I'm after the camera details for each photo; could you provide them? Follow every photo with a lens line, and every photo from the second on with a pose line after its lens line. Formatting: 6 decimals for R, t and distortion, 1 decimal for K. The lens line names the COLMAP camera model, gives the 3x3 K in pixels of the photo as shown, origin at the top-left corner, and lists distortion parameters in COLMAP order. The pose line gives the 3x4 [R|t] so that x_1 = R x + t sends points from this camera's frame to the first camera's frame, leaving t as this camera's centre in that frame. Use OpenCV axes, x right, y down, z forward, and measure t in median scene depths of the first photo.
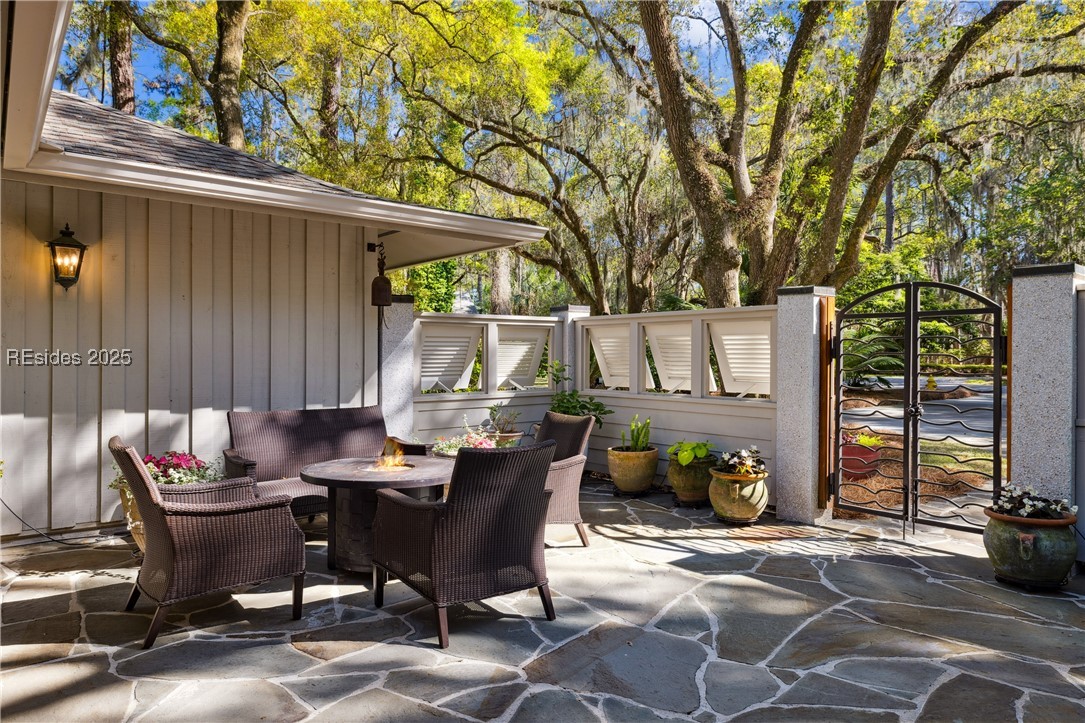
lens RADIAL K [[699.6, 0, 543.0], [0, 699.6, 357.5], [0, 0, 1]] dist [0.002009, -0.001986]
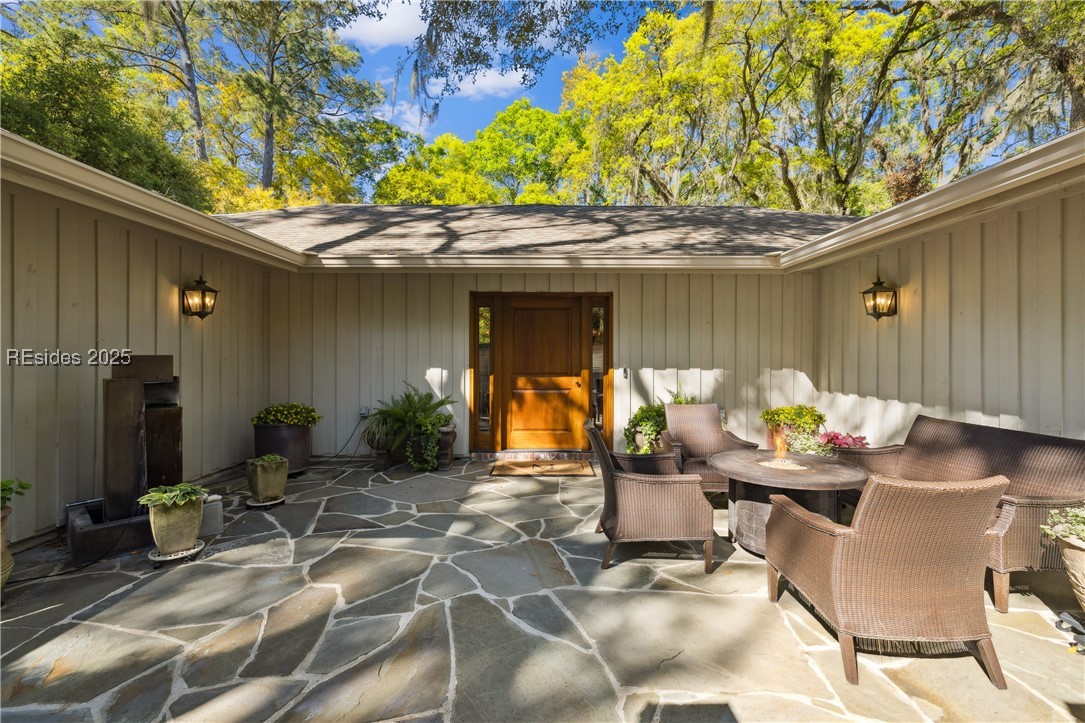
lens RADIAL K [[444.9, 0, 530.9], [0, 444.9, 361.9], [0, 0, 1]] dist [-0.000316, 0.000040]
pose [[-0.620648, 0.001445, -0.784088, 0.930061], [-0.005799, 0.999962, 0.006433, -0.019534], [0.784068, 0.008540, -0.620616, 1.750831]]
